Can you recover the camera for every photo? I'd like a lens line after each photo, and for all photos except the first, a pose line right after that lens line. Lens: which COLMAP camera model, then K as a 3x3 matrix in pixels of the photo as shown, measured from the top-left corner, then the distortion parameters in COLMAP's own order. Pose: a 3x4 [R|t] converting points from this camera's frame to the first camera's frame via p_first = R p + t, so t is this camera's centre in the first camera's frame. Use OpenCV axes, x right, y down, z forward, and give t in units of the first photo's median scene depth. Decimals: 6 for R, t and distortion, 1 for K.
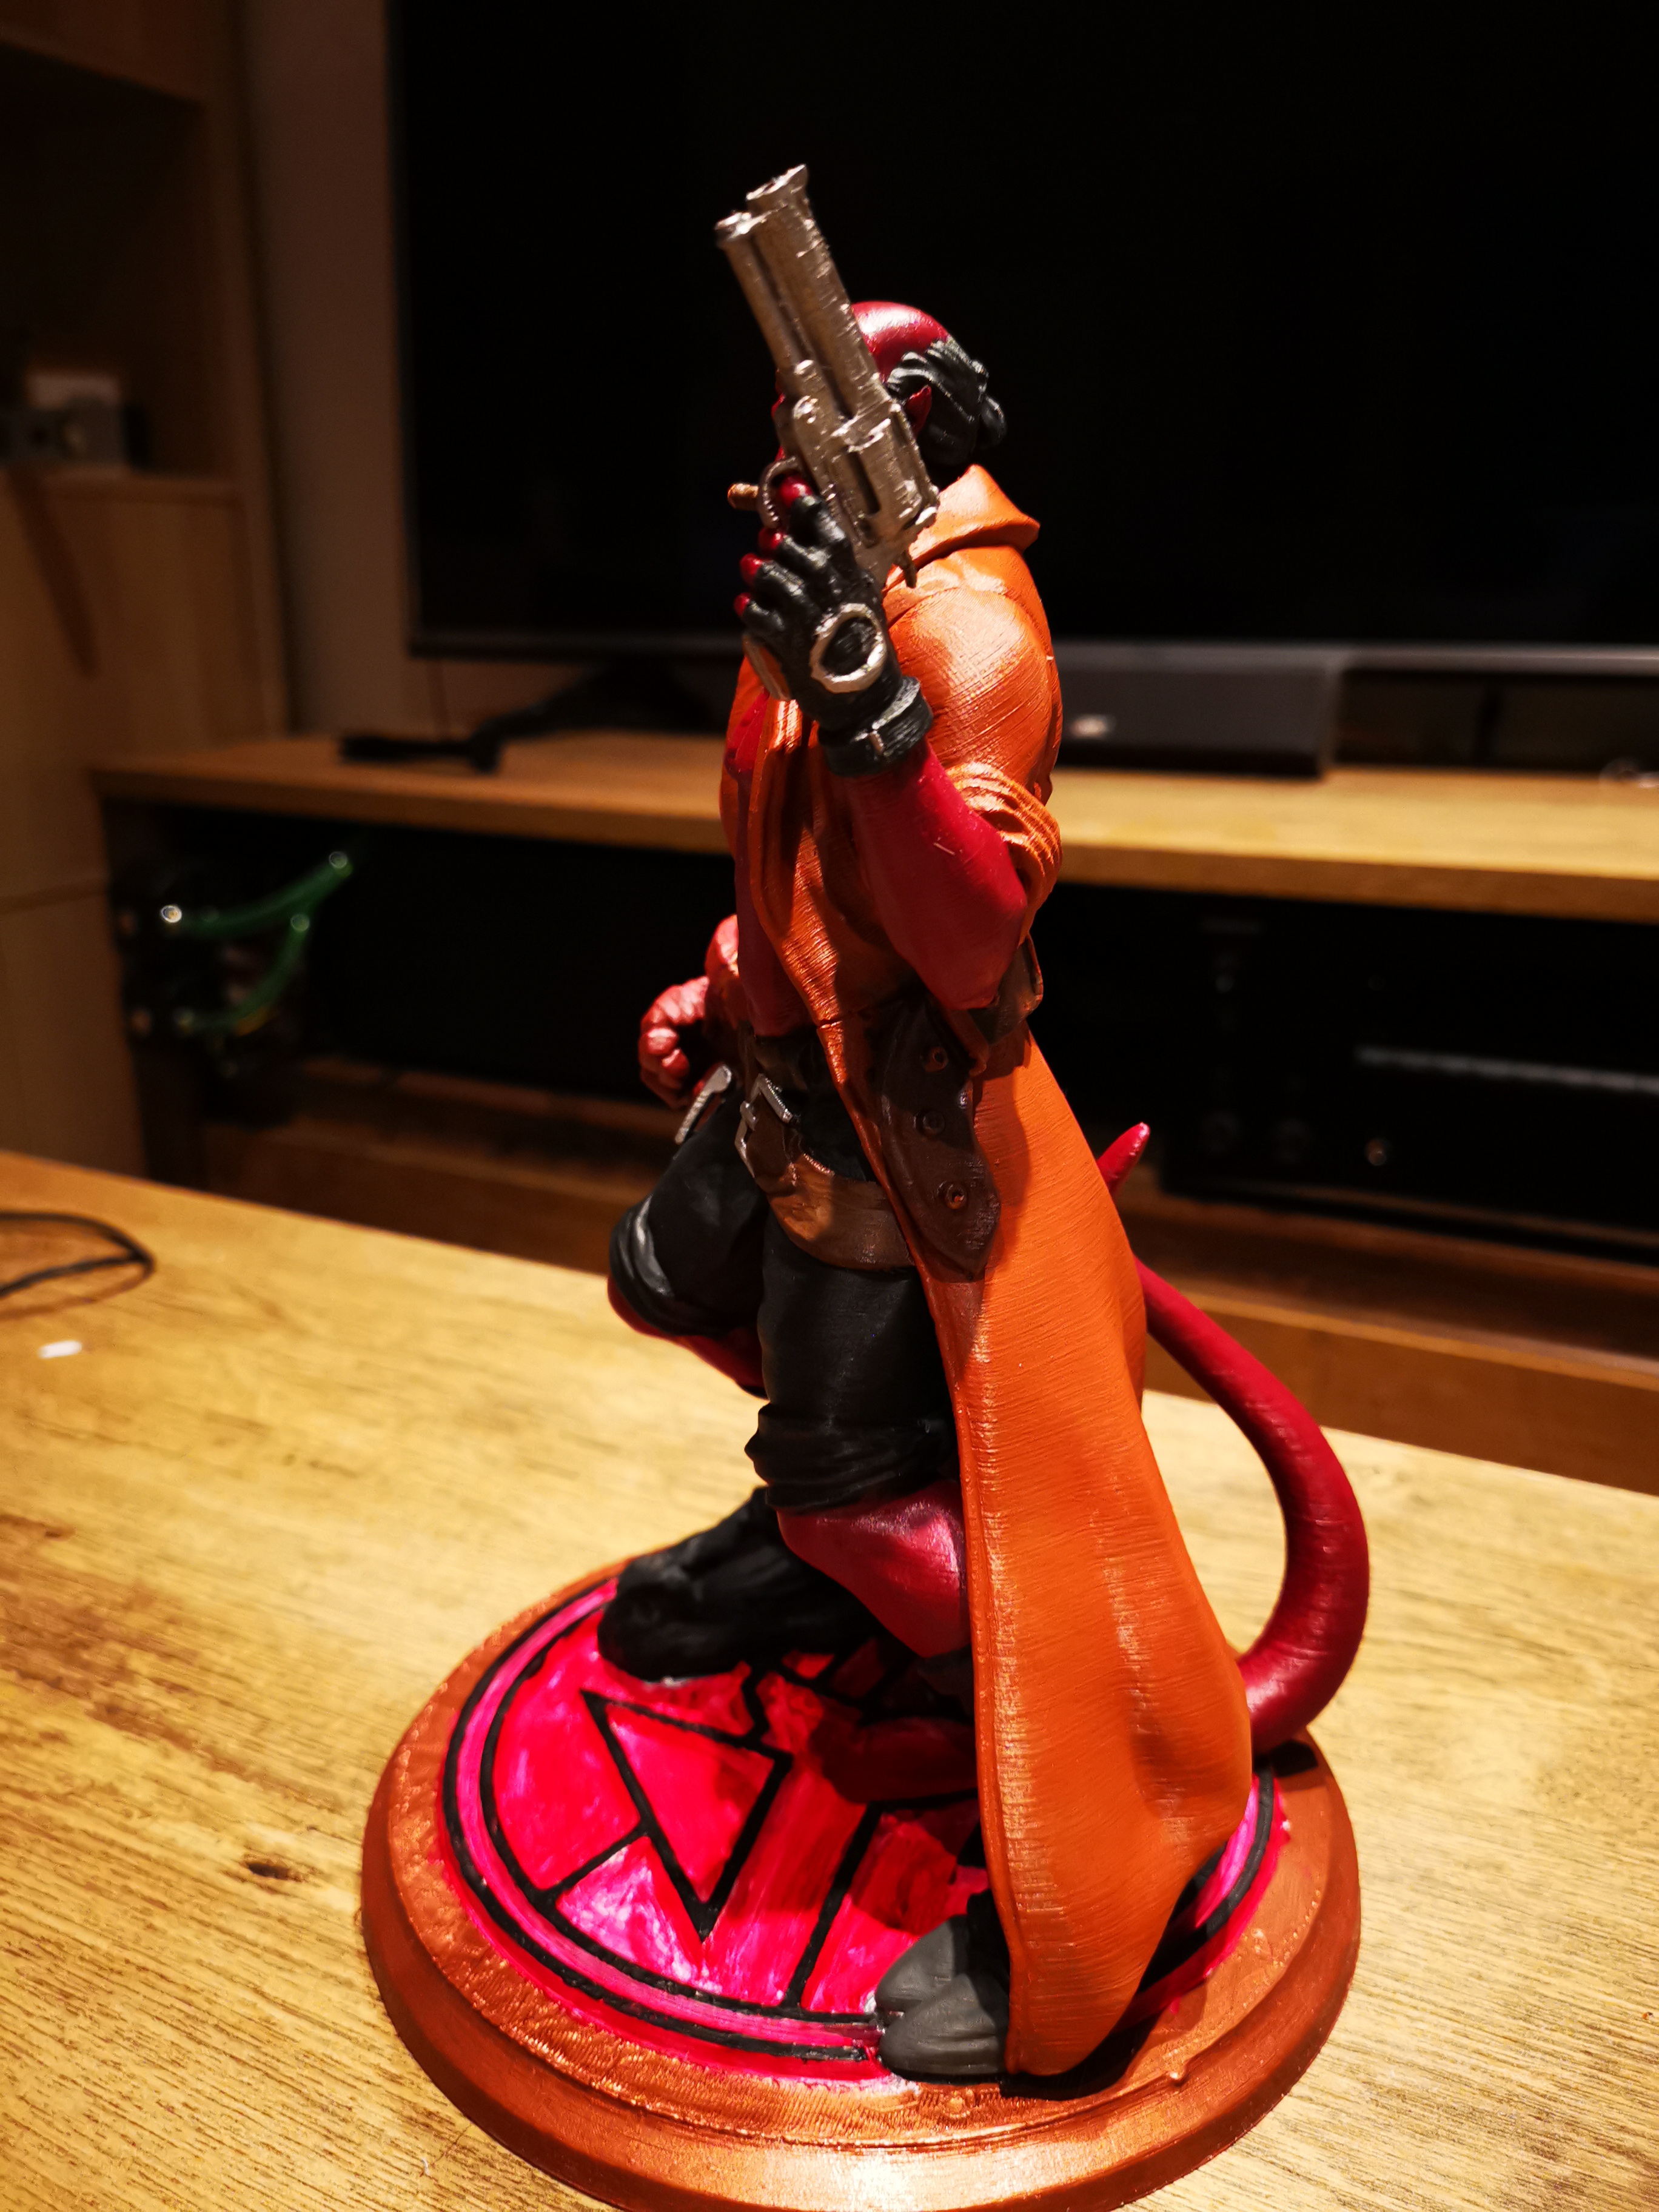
lens RADIAL K [[1723.3, 0, 824.0], [0, 1723.3, 1107.7], [0, 0, 1]] dist [-0.001957, -0.017378]
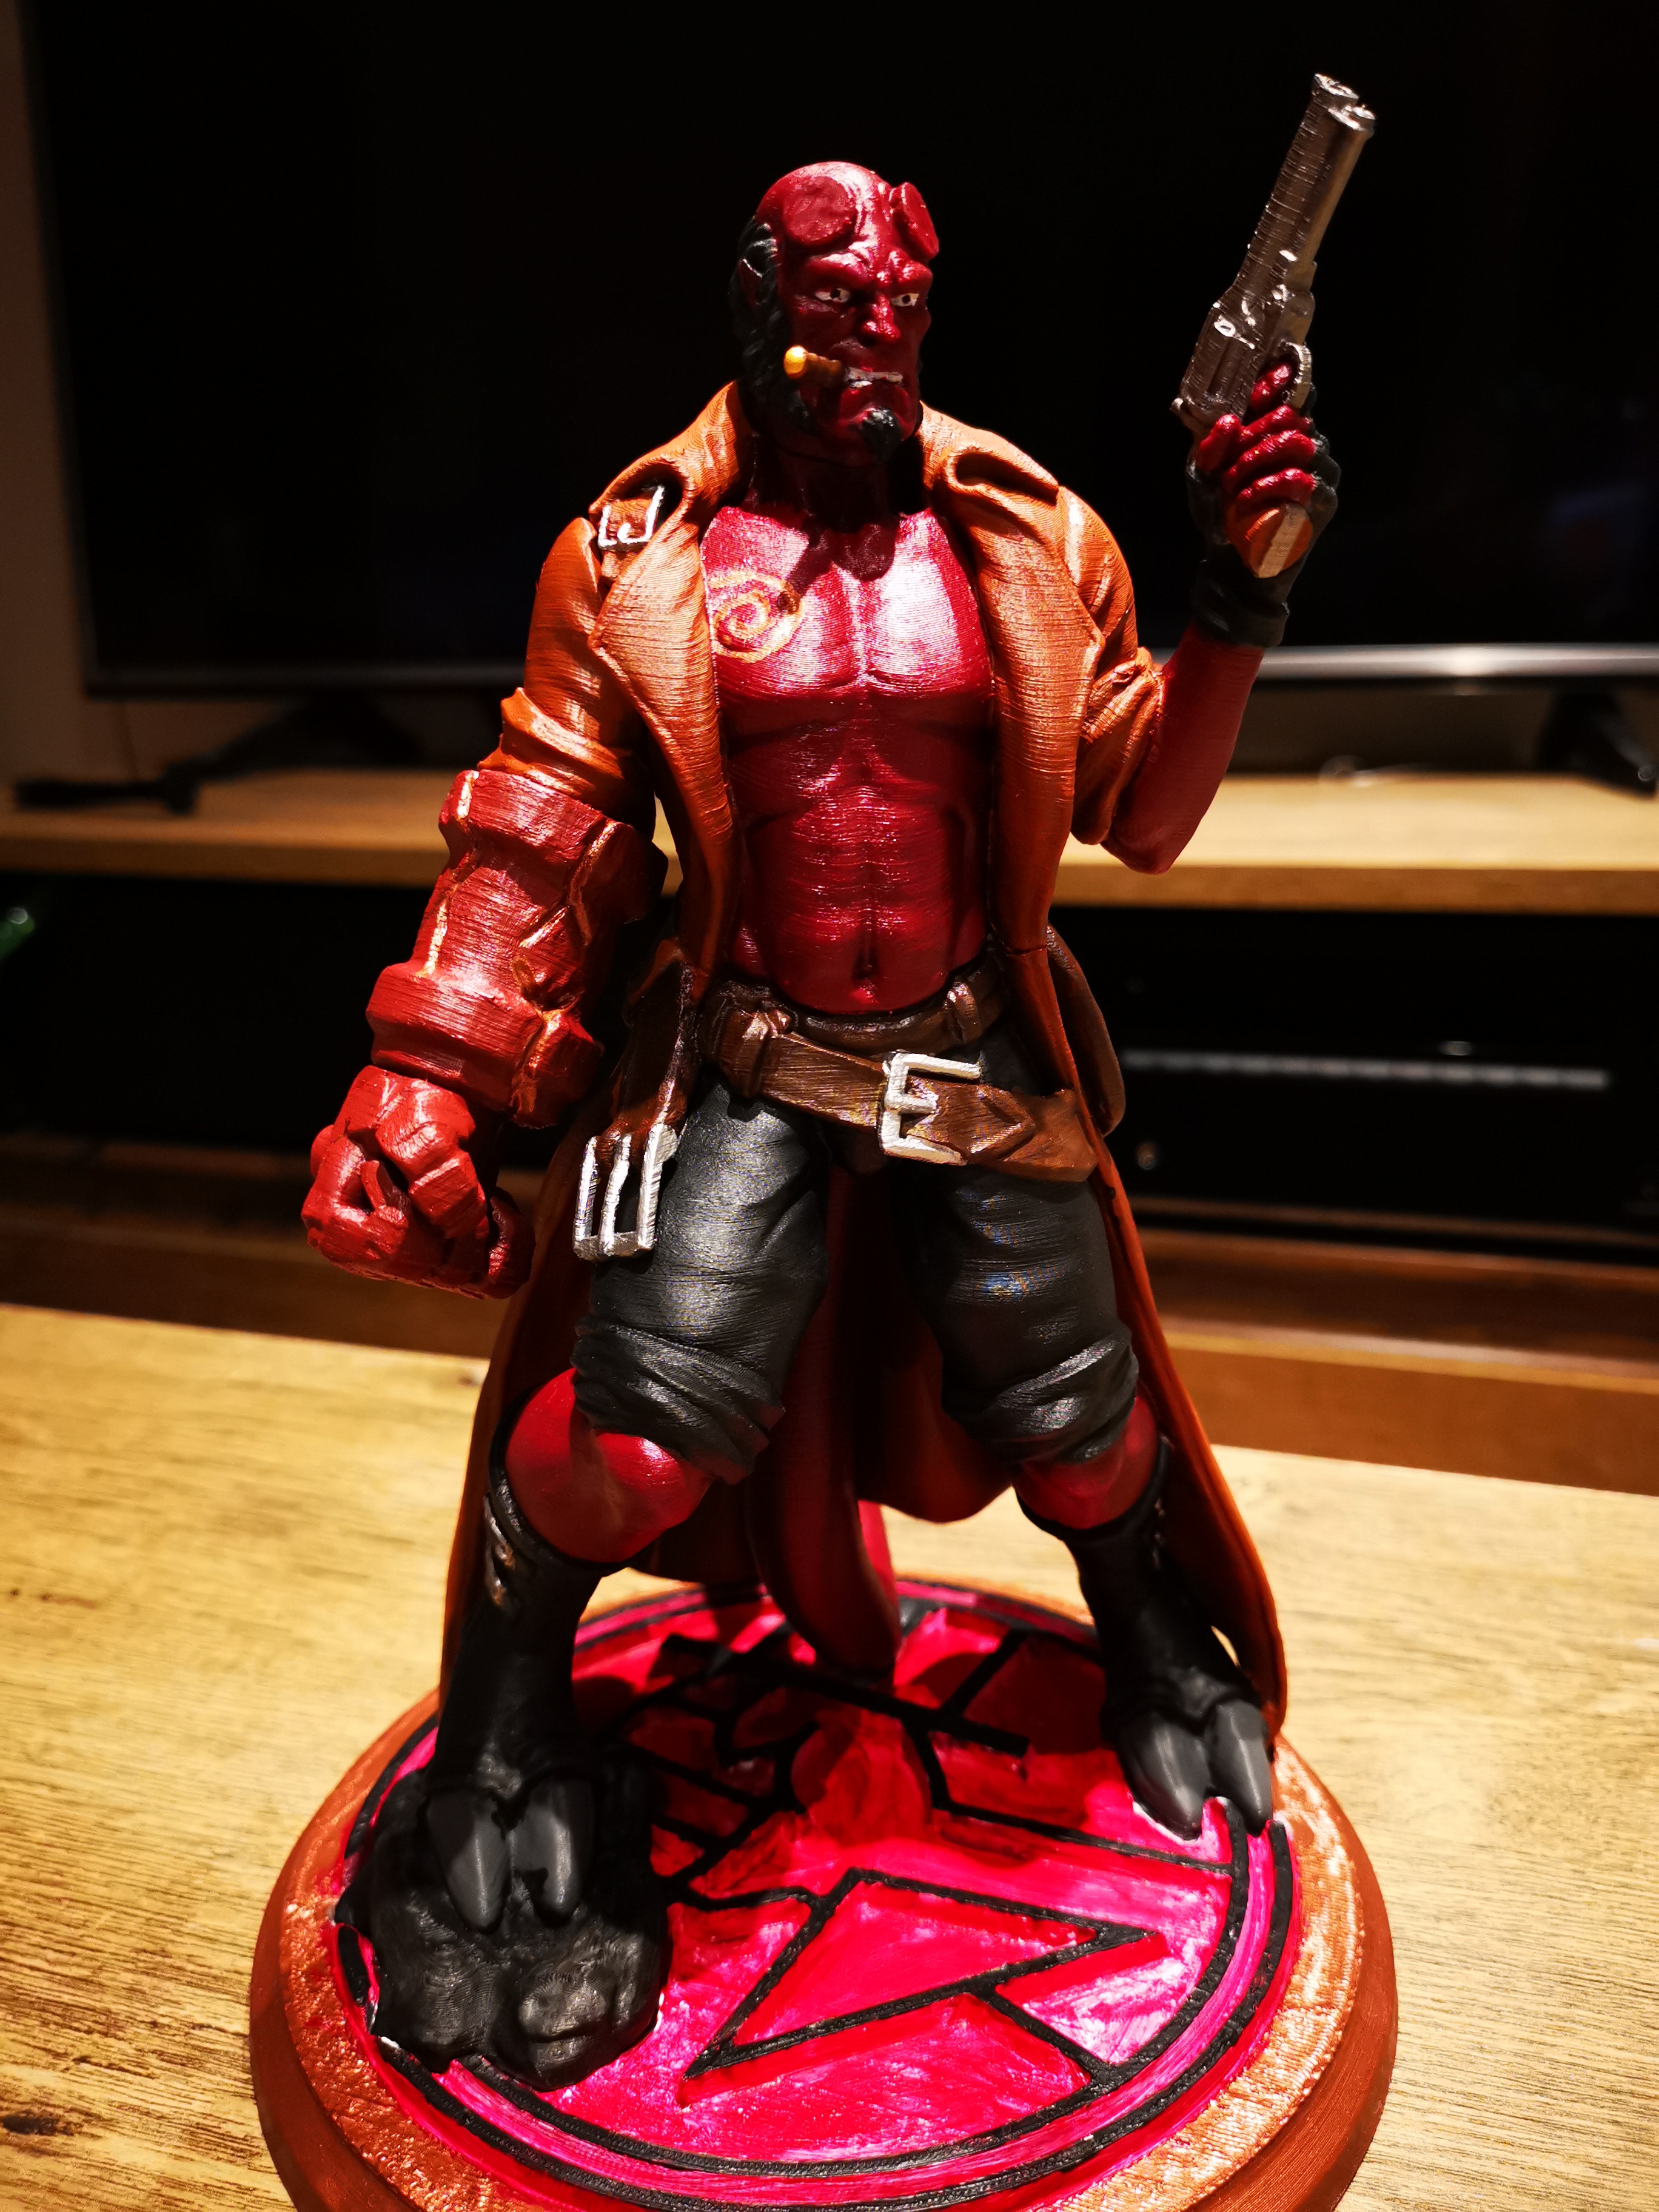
lens RADIAL K [[1742.3, 0, 815.9], [0, 1742.3, 1108.4], [0, 0, 1]] dist [-0.011021, -0.006192]
pose [[0.986321, -0.063863, 0.151964, -0.049362], [0.067482, 0.997544, -0.018774, 0.013249], [-0.150392, 0.028772, 0.988208, 0.125769]]
